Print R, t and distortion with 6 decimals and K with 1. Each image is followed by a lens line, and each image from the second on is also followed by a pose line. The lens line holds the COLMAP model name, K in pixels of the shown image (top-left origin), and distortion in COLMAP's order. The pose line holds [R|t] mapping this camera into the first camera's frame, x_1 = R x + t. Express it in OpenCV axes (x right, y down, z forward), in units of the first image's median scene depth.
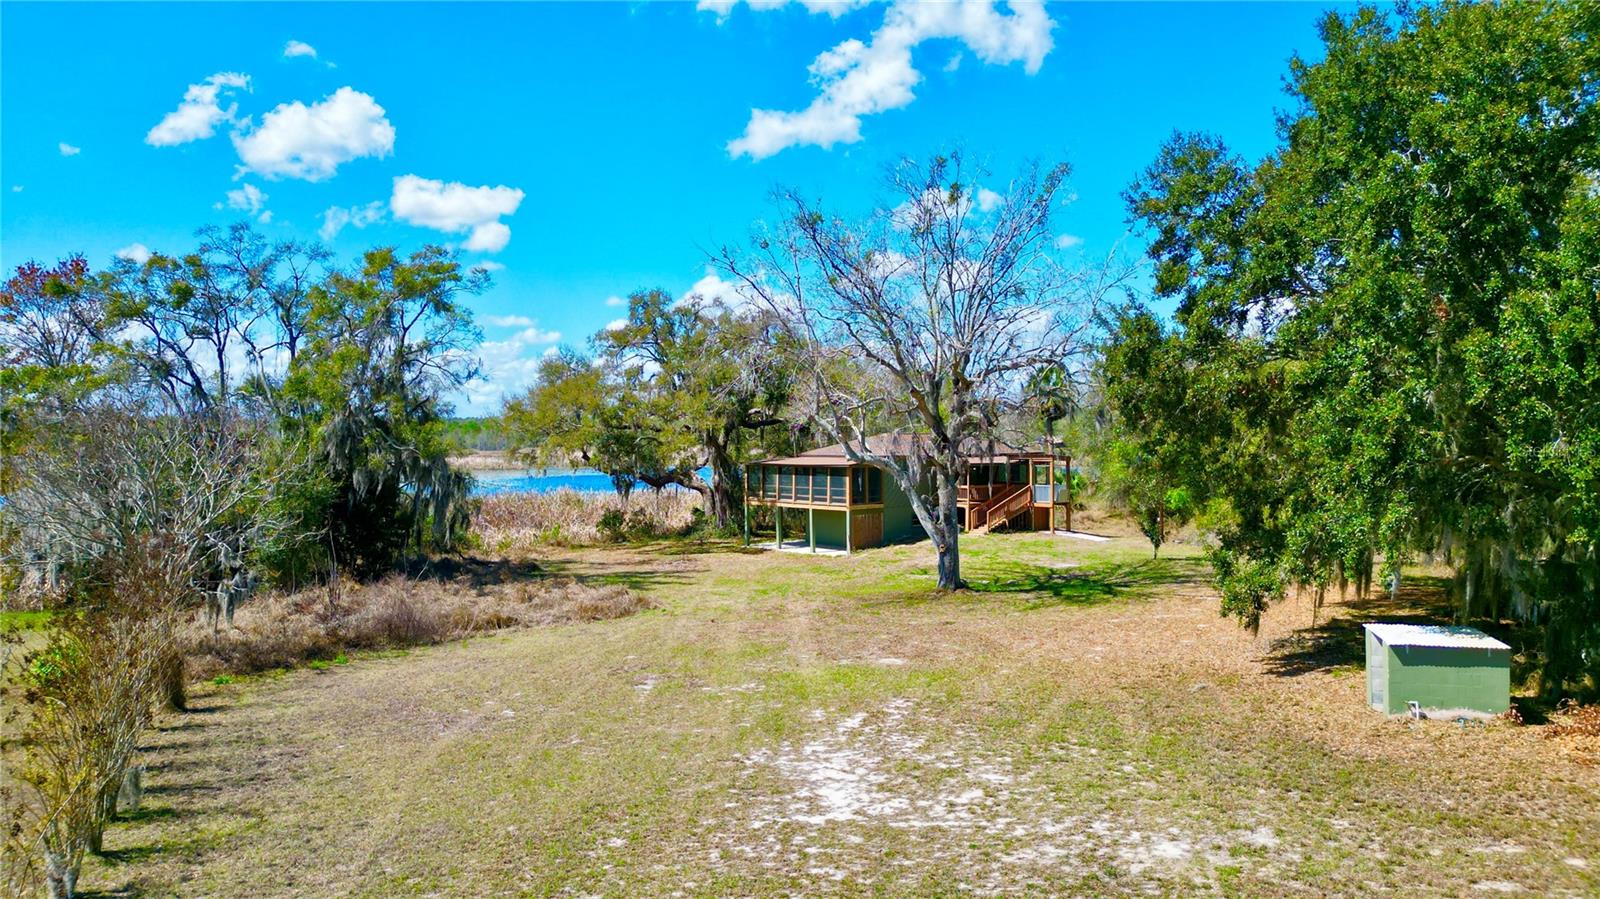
lens RADIAL K [[1135.8, 0, 794.0], [0, 1135.8, 449.0], [0, 0, 1]] dist [0.051148, -0.032385]
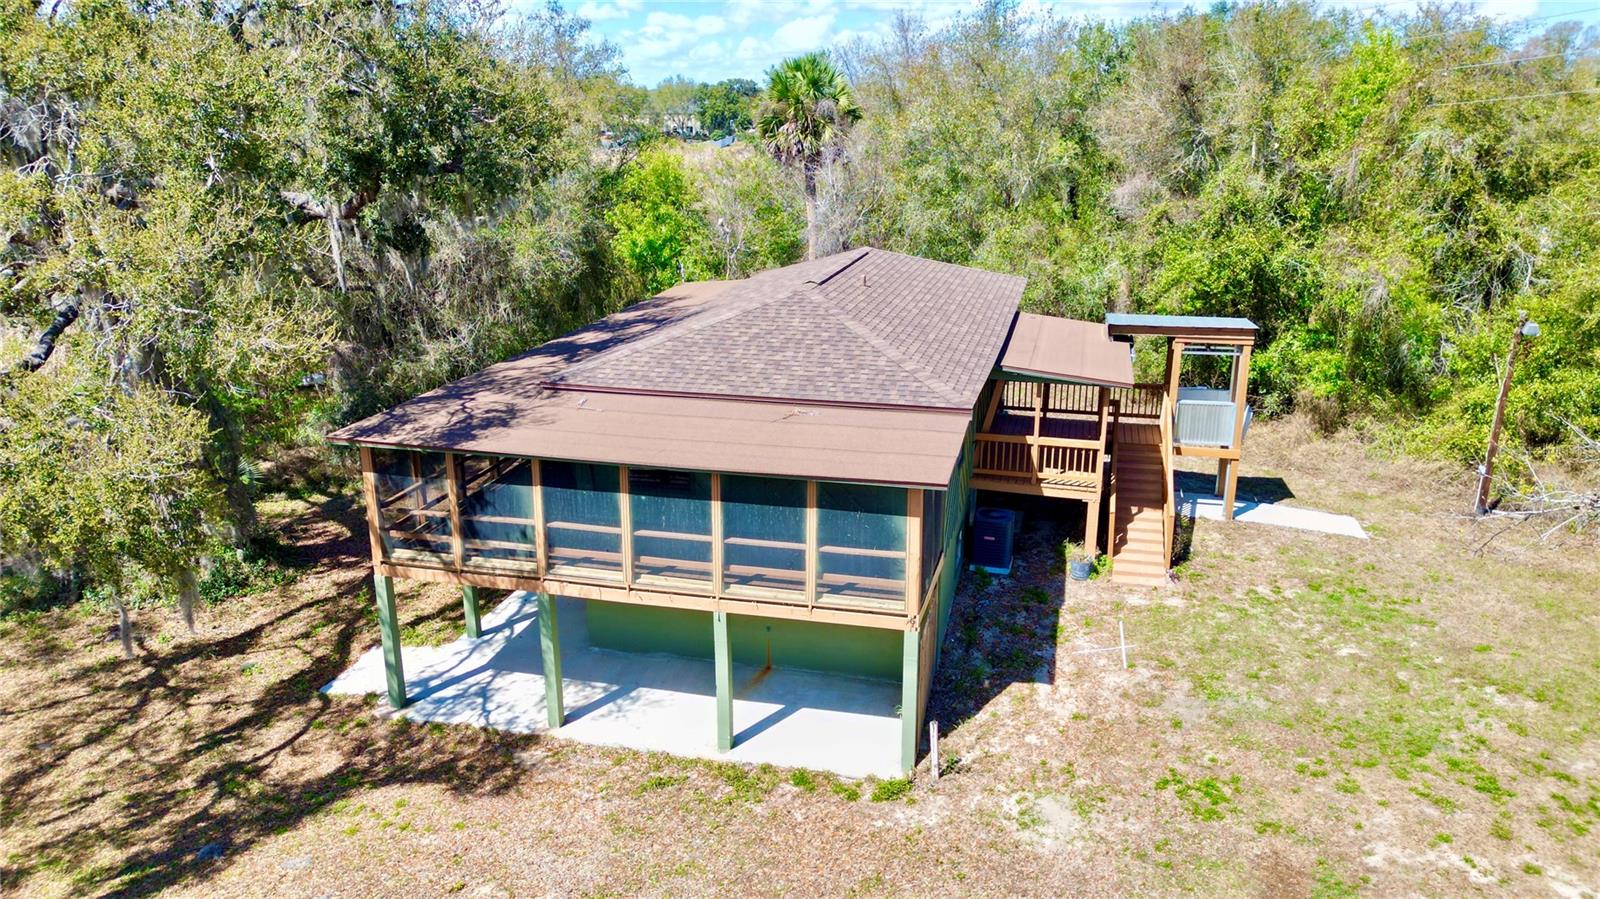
lens RADIAL K [[1135.8, 0, 798.3], [0, 1135.8, 452.0], [0, 0, 1]] dist [0.051148, -0.032385]
pose [[0.816098, -0.171627, 0.551842, -0.166702], [0.011743, 0.959612, 0.281080, -0.090502], [-0.577795, -0.222909, 0.785153, 1.095089]]
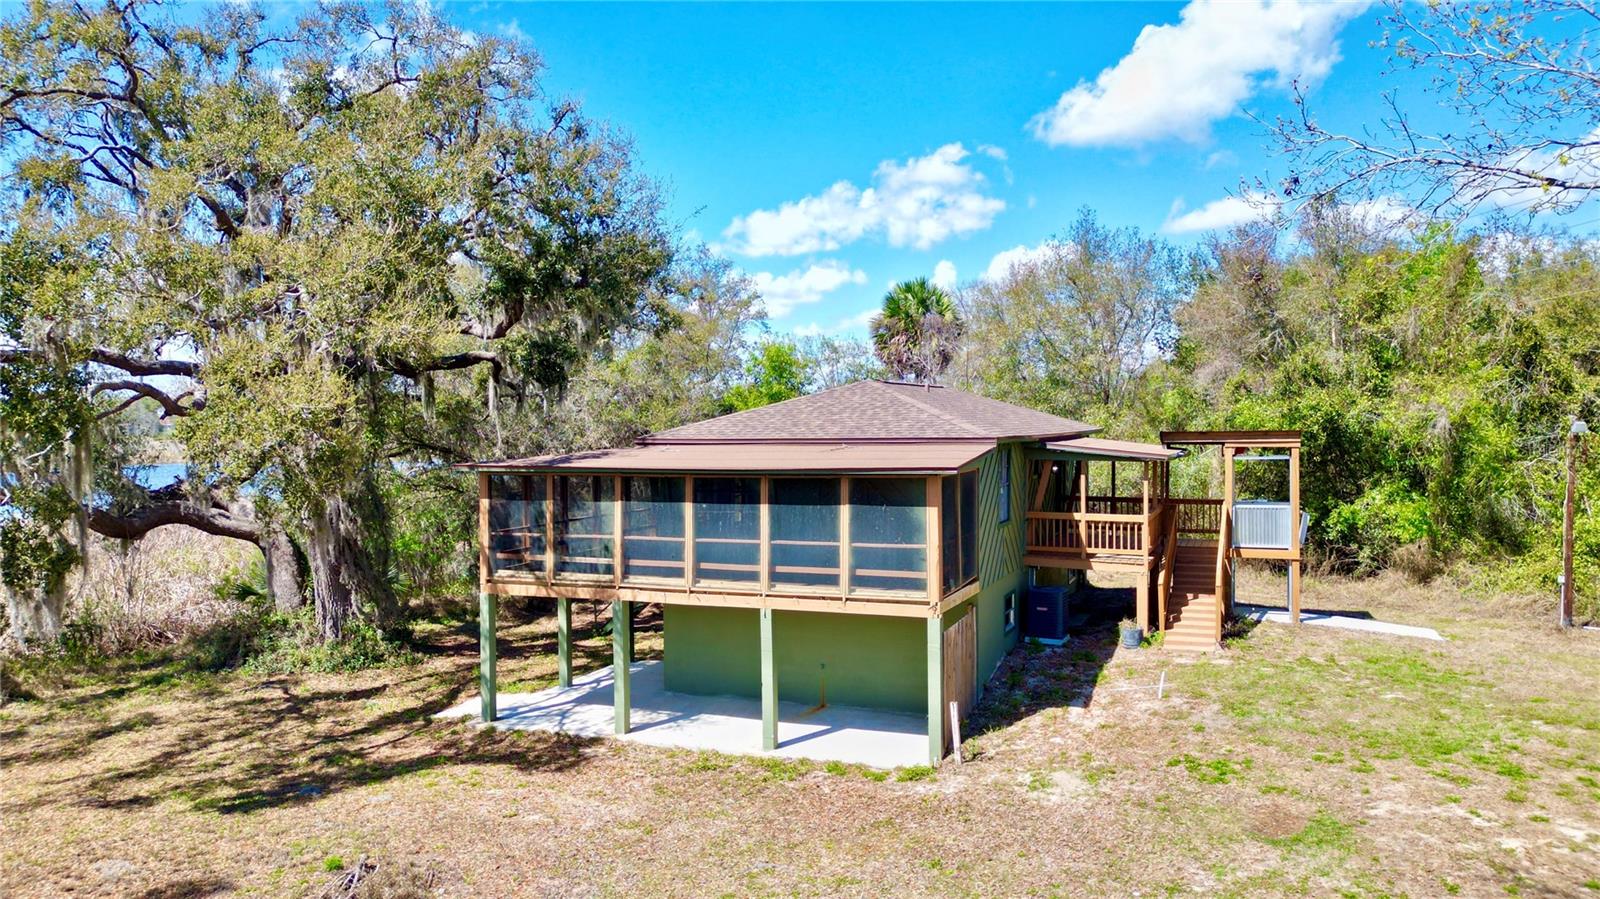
lens RADIAL K [[1135.8, 0, 796.8], [0, 1135.8, 444.5], [0, 0, 1]] dist [0.051148, -0.032385]
pose [[0.890480, -0.014589, 0.454789, -0.169200], [0.014063, 0.999891, 0.004541, 0.008603], [-0.454805, 0.002352, 0.890588, 1.010216]]
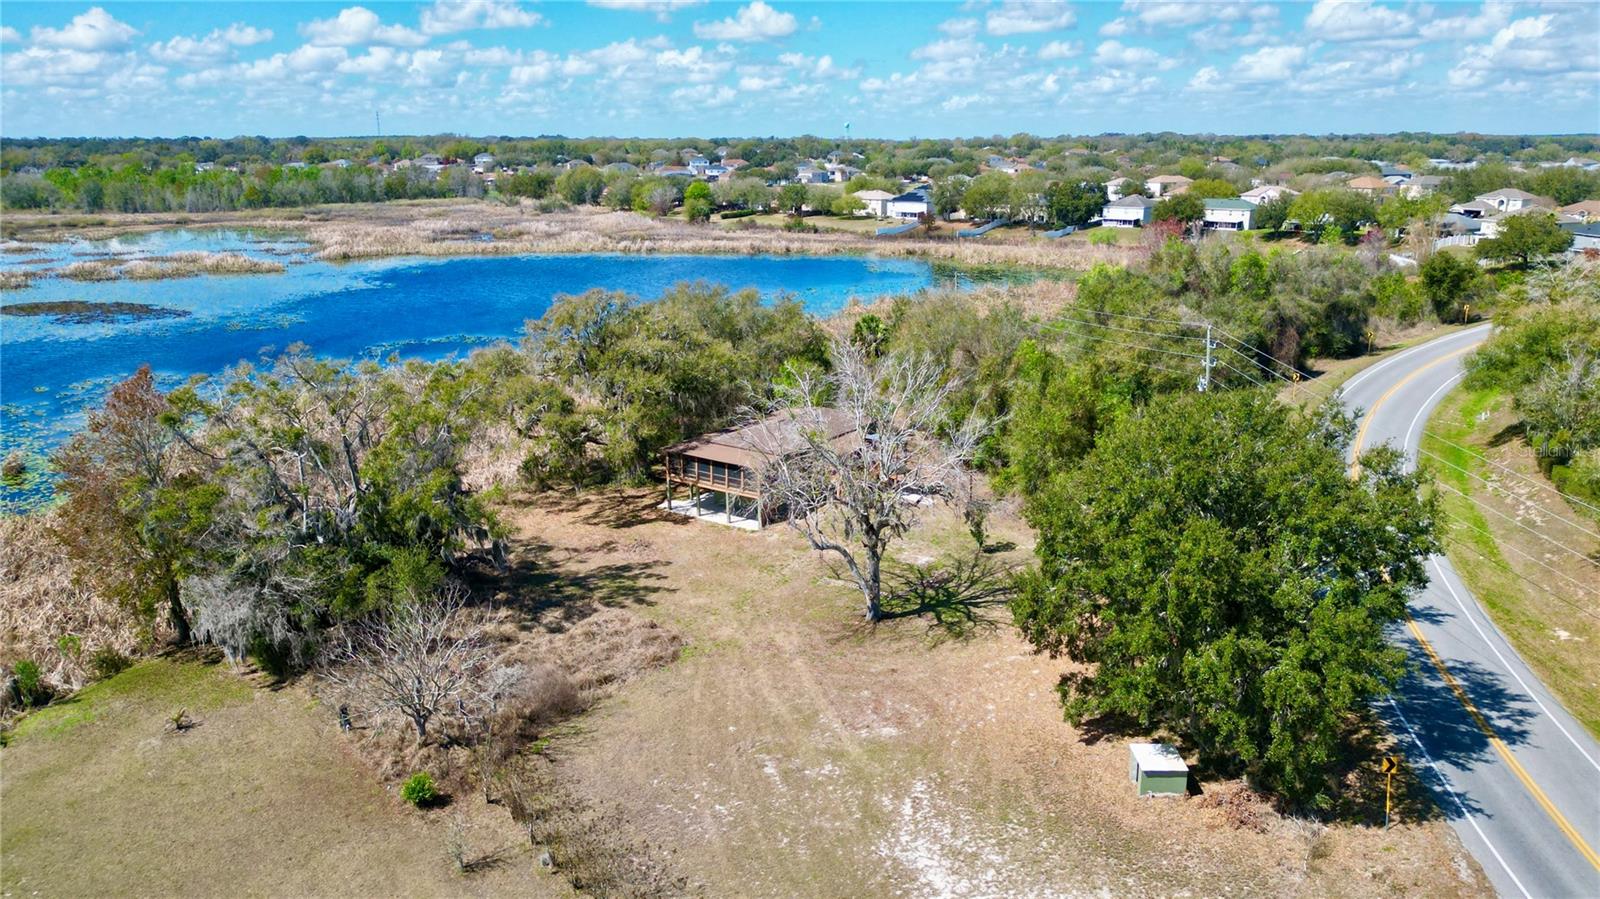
lens RADIAL K [[1135.8, 0, 801.4], [0, 1135.8, 442.6], [0, 0, 1]] dist [0.051148, -0.032385]
pose [[0.970926, -0.065473, 0.230254, -0.291166], [0.008167, 0.970370, 0.241486, -0.465581], [-0.239242, -0.232585, 0.942692, -0.394673]]
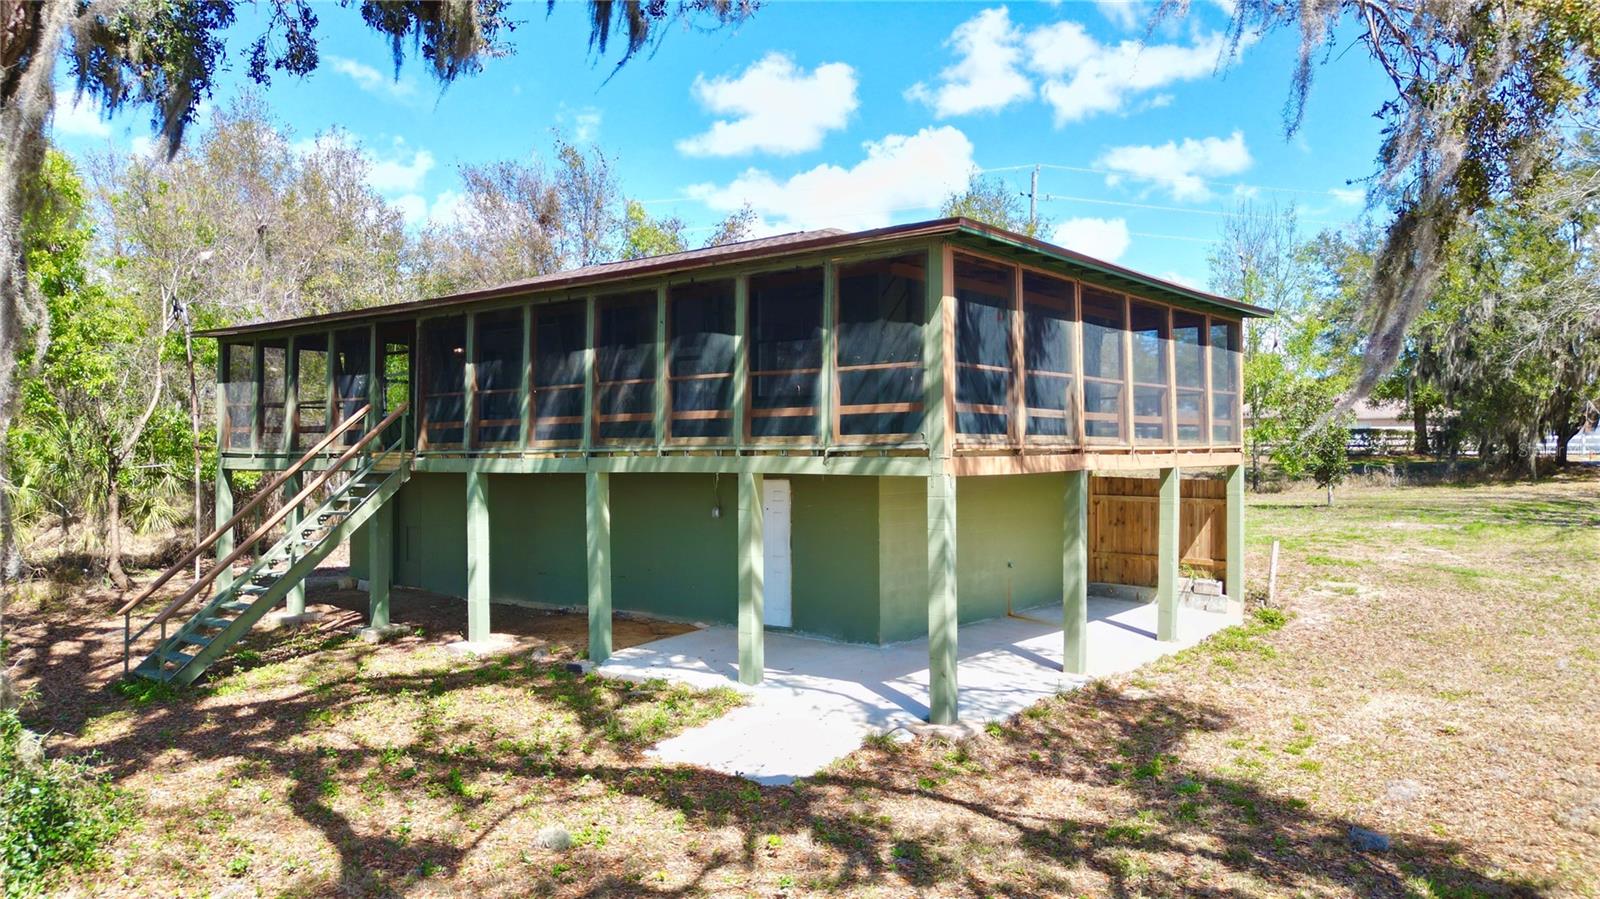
lens RADIAL K [[1135.8, 0, 800.6], [0, 1135.8, 448.6], [0, 0, 1]] dist [0.051148, -0.032385]
pose [[-0.180285, -0.002219, 0.983612, -0.315069], [0.022422, 0.999728, 0.006365, 0.063307], [-0.983359, 0.023203, -0.180186, 1.594864]]
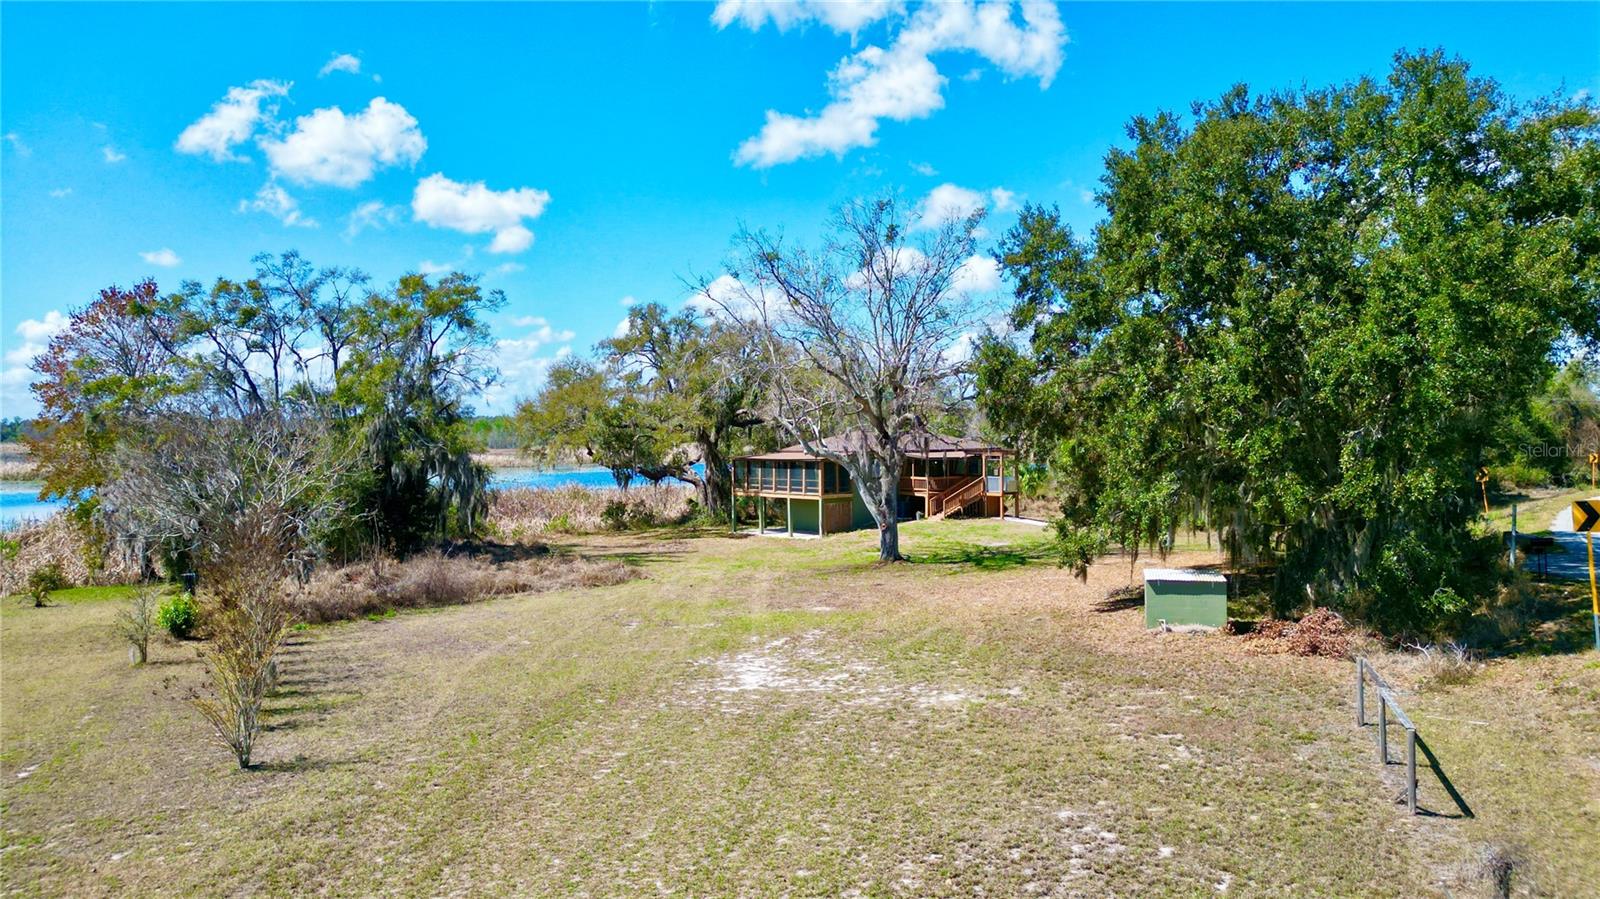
lens RADIAL K [[1135.8, 0, 794.8], [0, 1135.8, 447.0], [0, 0, 1]] dist [0.051148, -0.032385]
pose [[0.999968, -0.002348, -0.007596, 0.041818], [0.002350, 0.999997, 0.000270, 0.001873], [0.007595, -0.000288, 0.999971, -0.185230]]
